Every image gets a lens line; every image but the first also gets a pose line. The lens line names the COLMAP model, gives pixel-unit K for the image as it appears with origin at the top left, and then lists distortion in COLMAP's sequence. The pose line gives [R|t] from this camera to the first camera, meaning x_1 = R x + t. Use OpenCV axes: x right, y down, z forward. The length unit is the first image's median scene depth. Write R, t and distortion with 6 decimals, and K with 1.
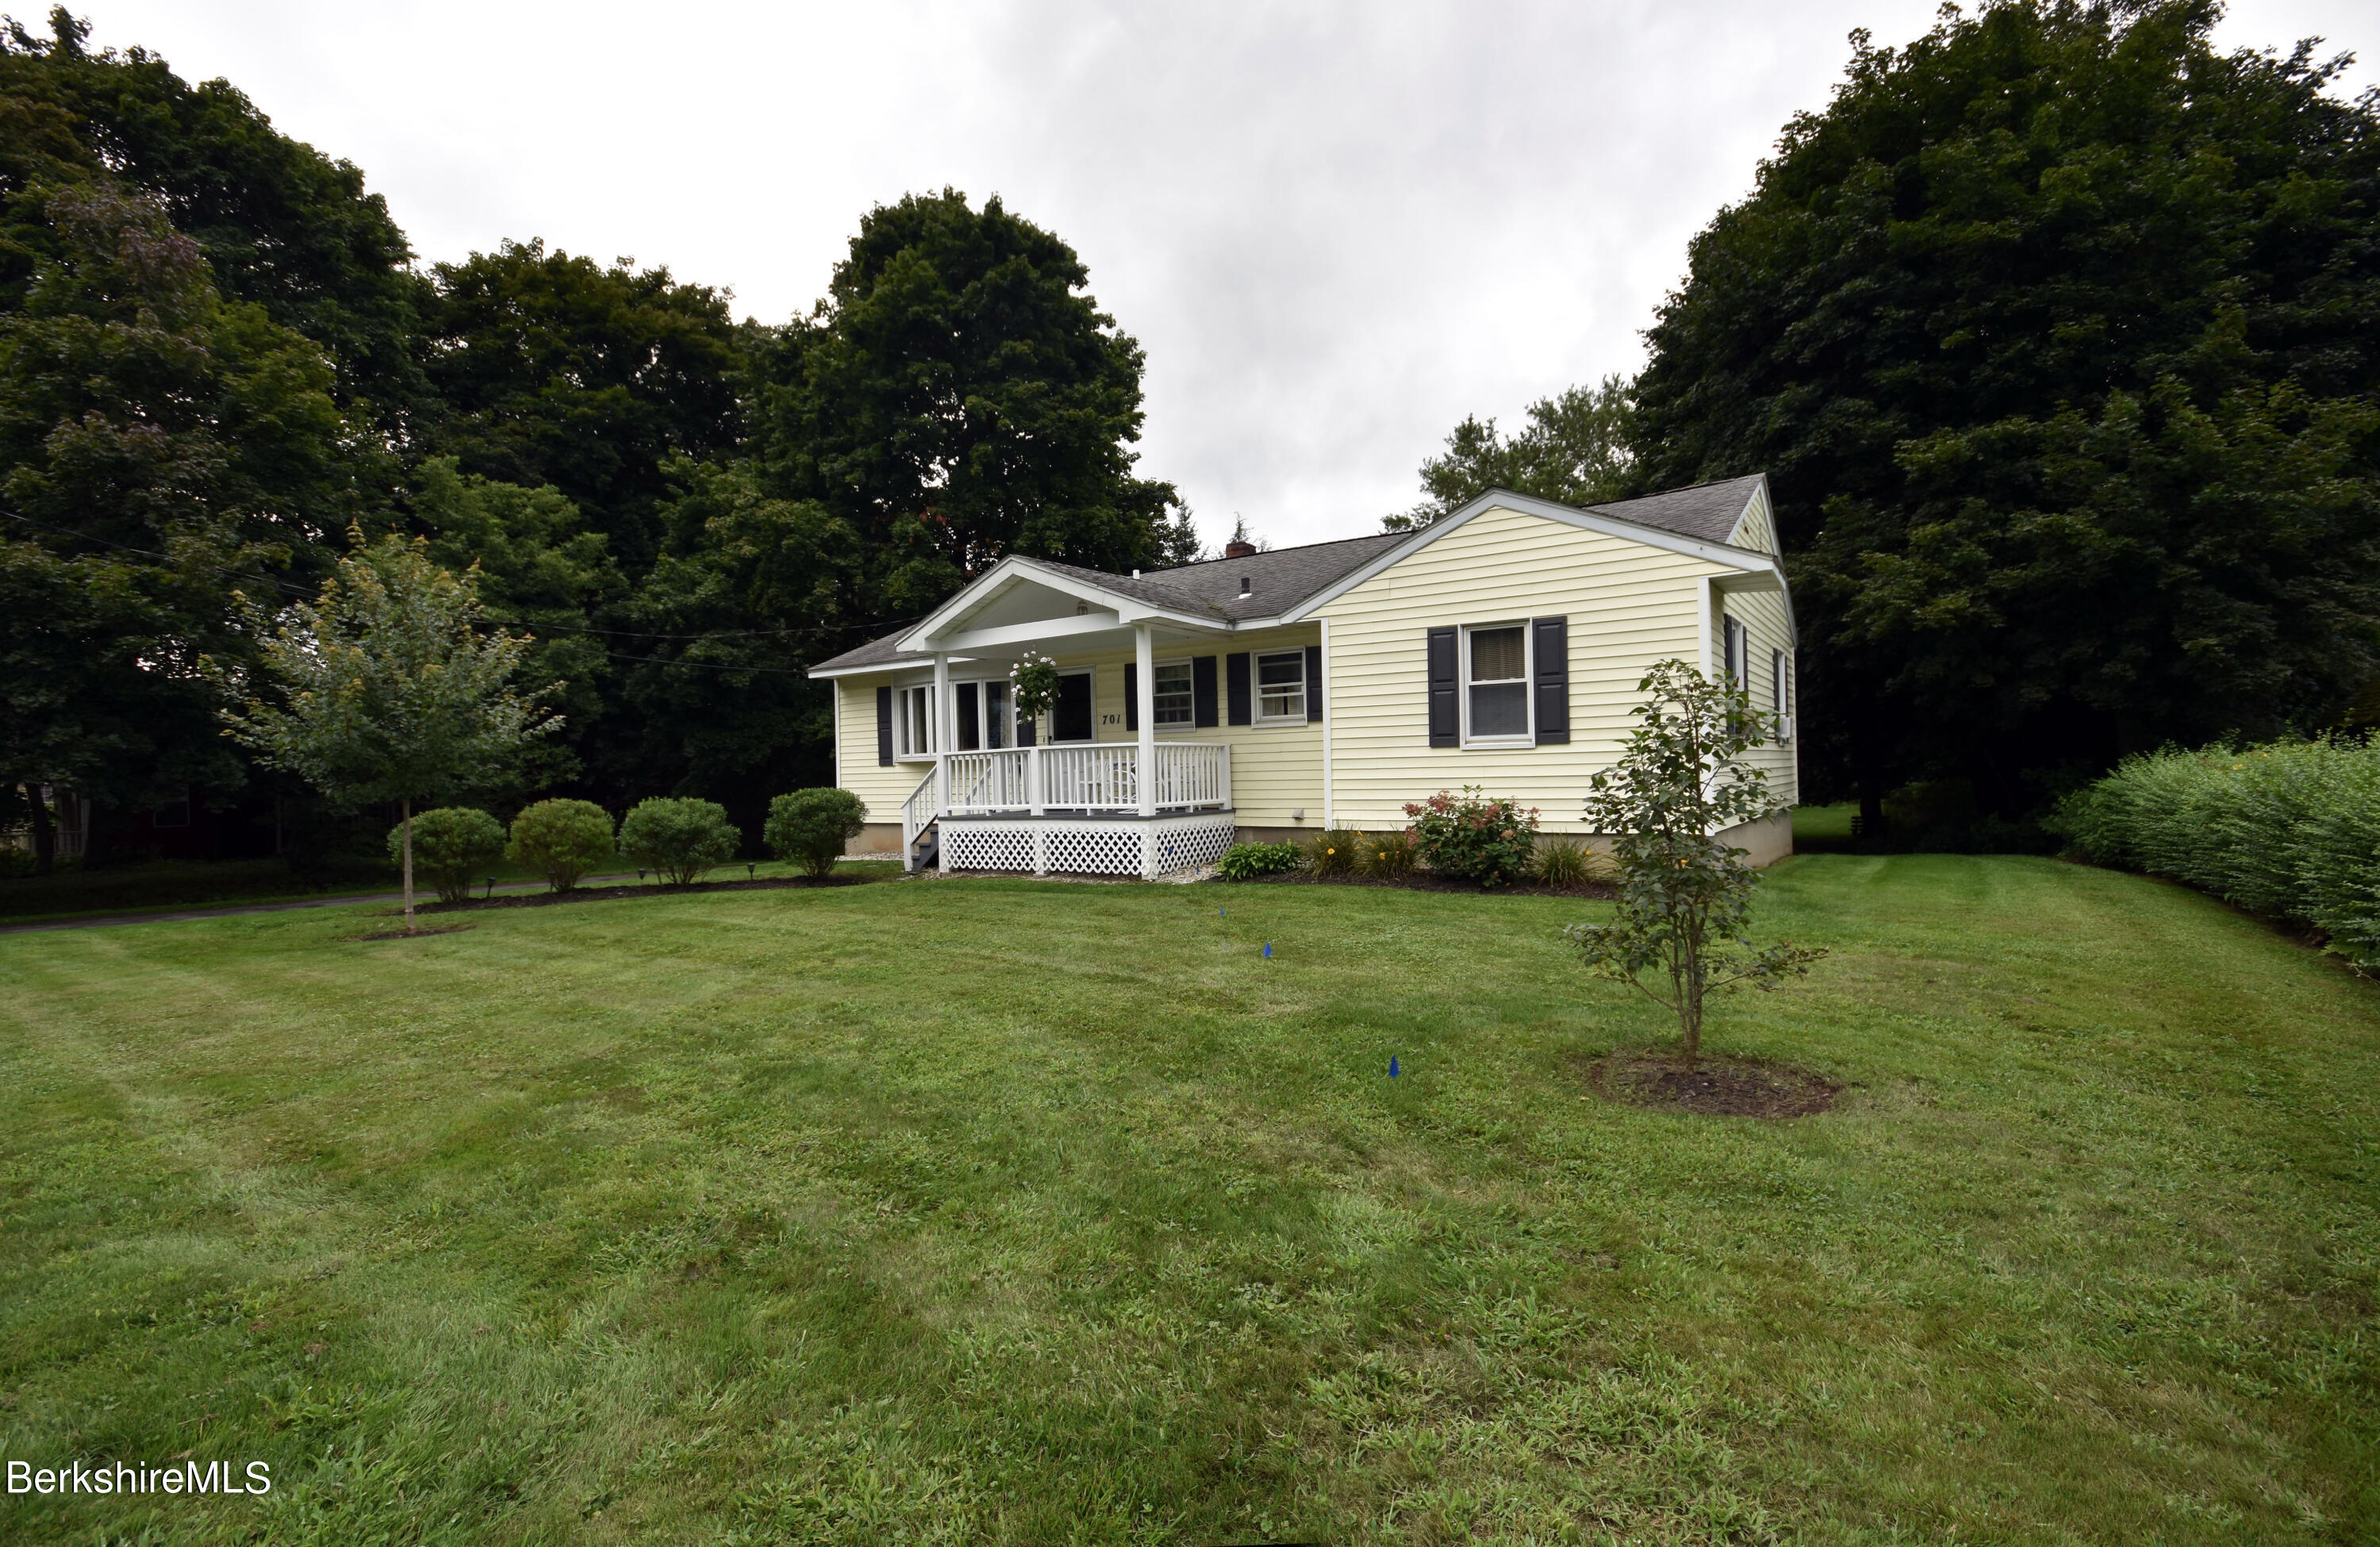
lens RADIAL K [[1082.2, 0, 1189.7], [0, 1082.2, 764.5], [0, 0, 1]] dist [-0.001255, 0.000144]
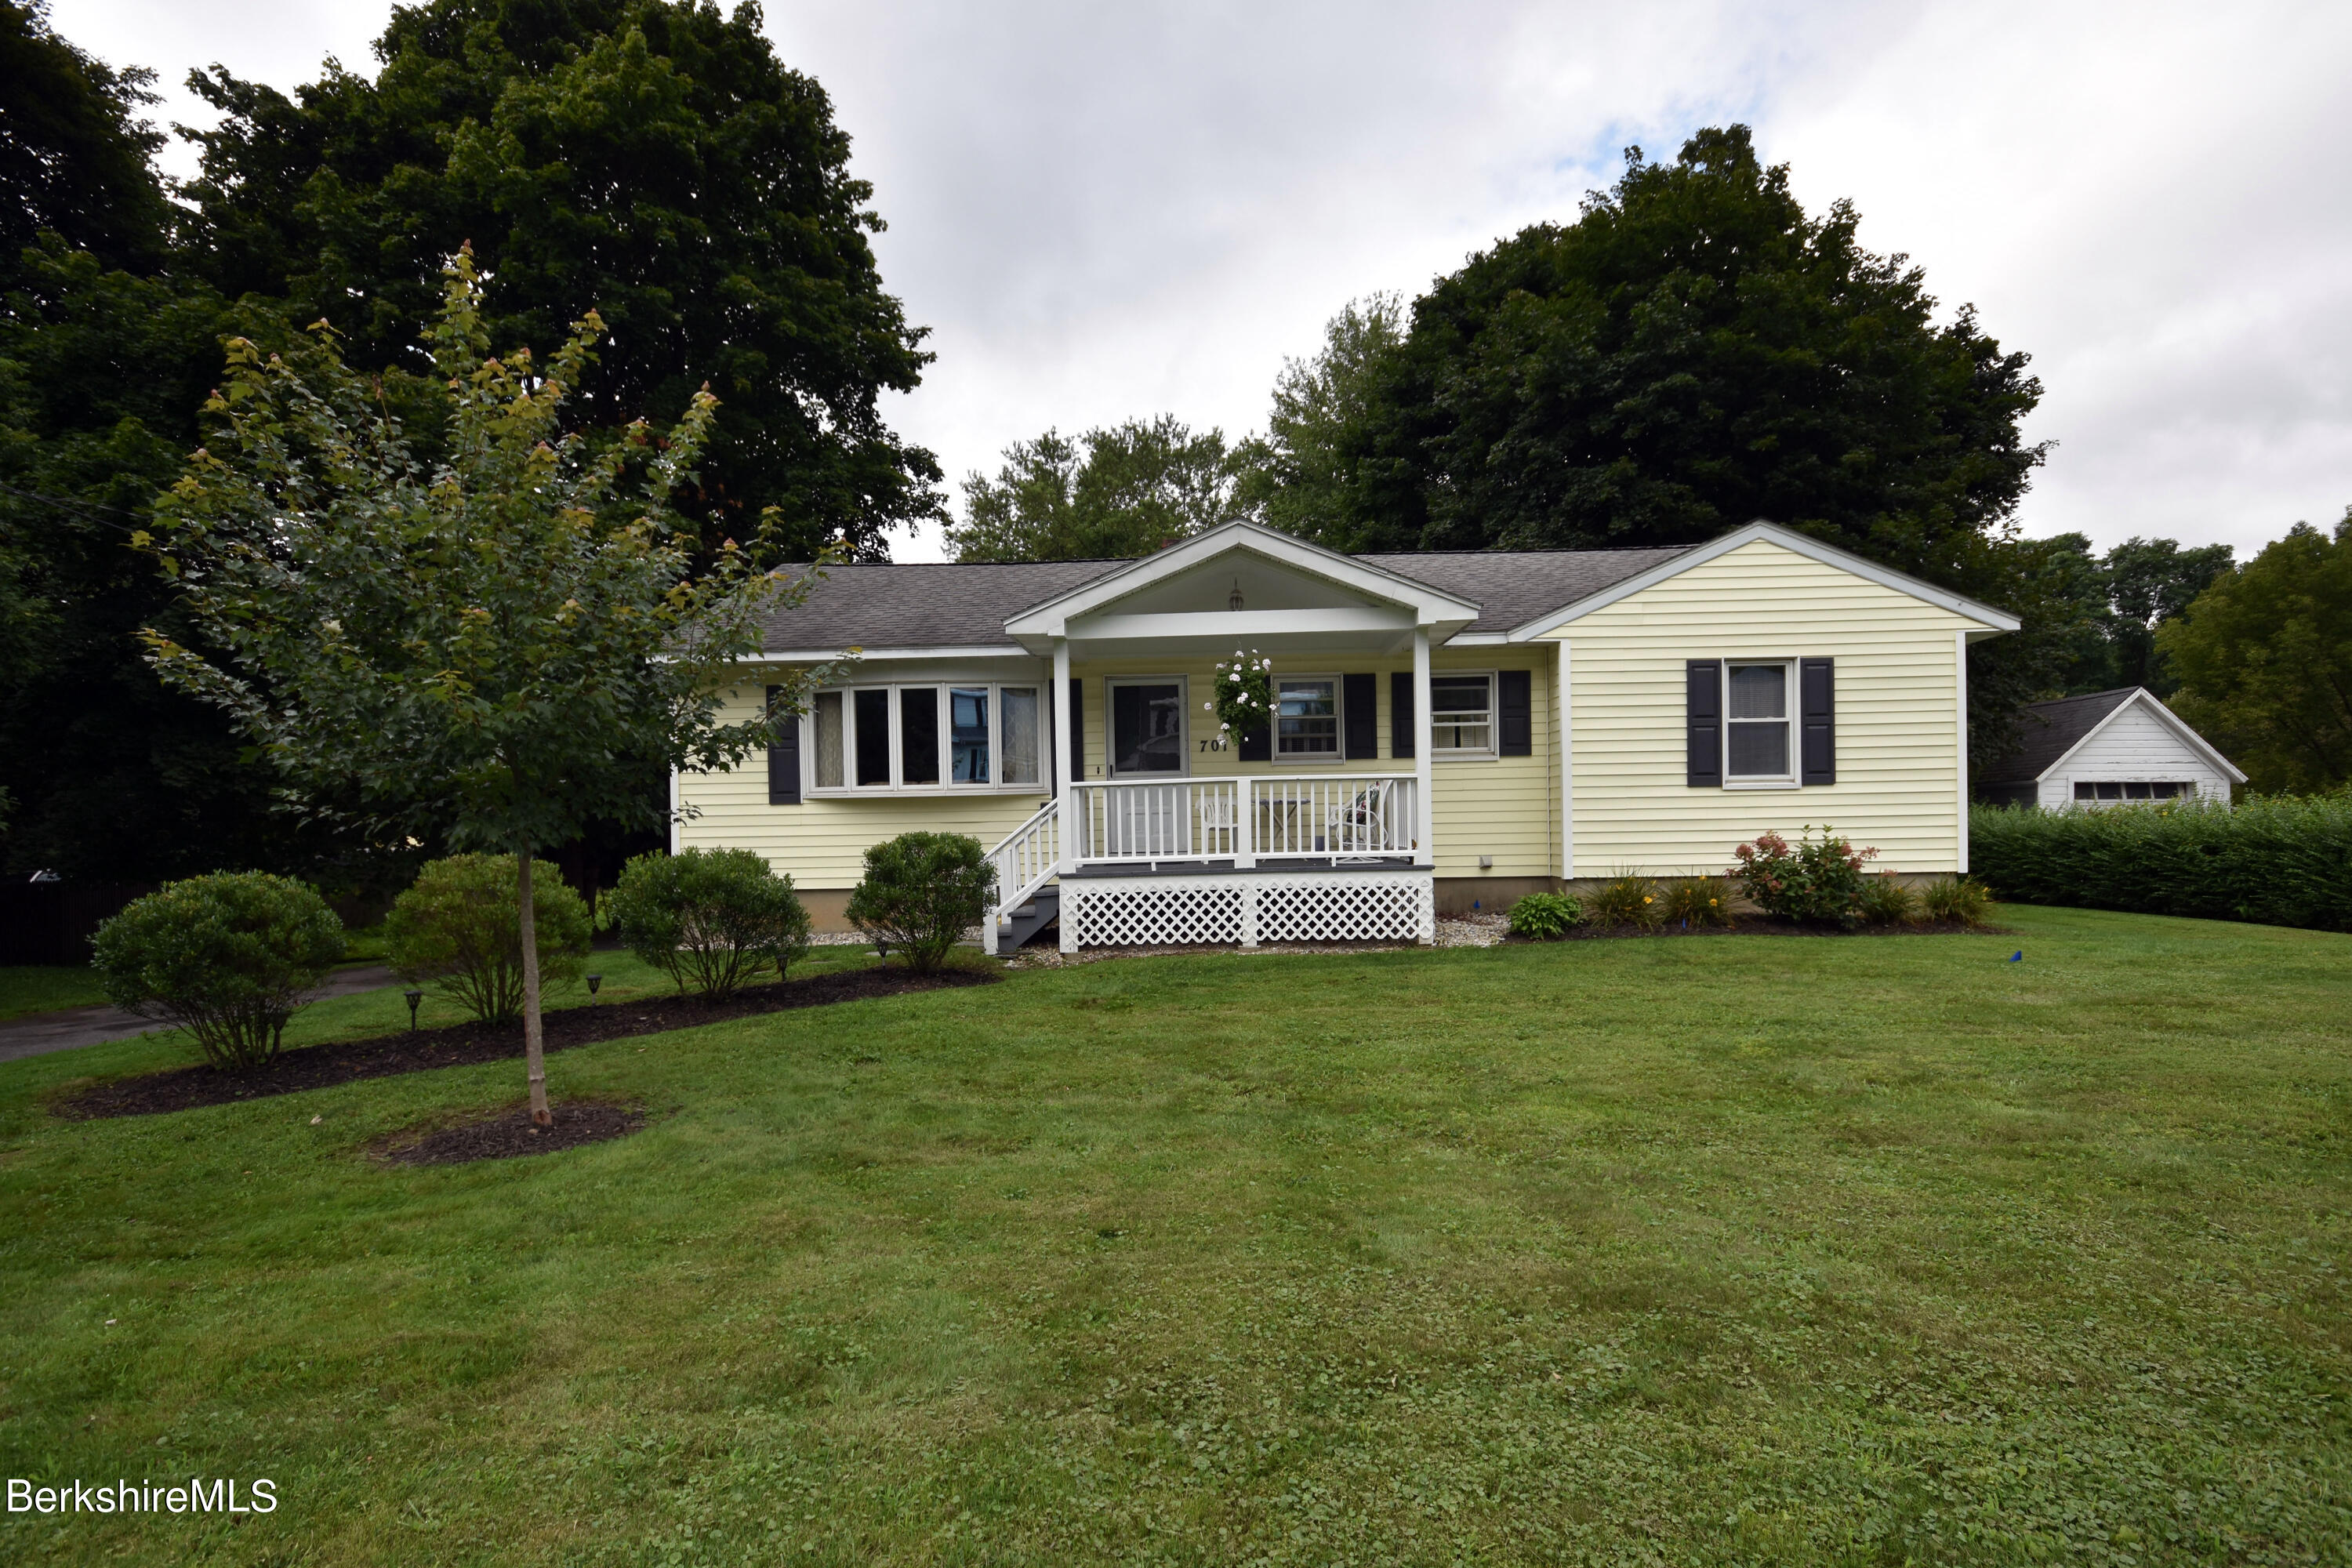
lens RADIAL K [[1212.5, 0, 1176.2], [0, 1212.5, 806.2], [0, 0, 1]] dist [0.001567, 0.000039]
pose [[0.844838, 0.011296, 0.534902, -0.676590], [-0.005558, 0.999908, -0.012338, 0.015669], [-0.534993, 0.007451, 0.844824, 0.331939]]
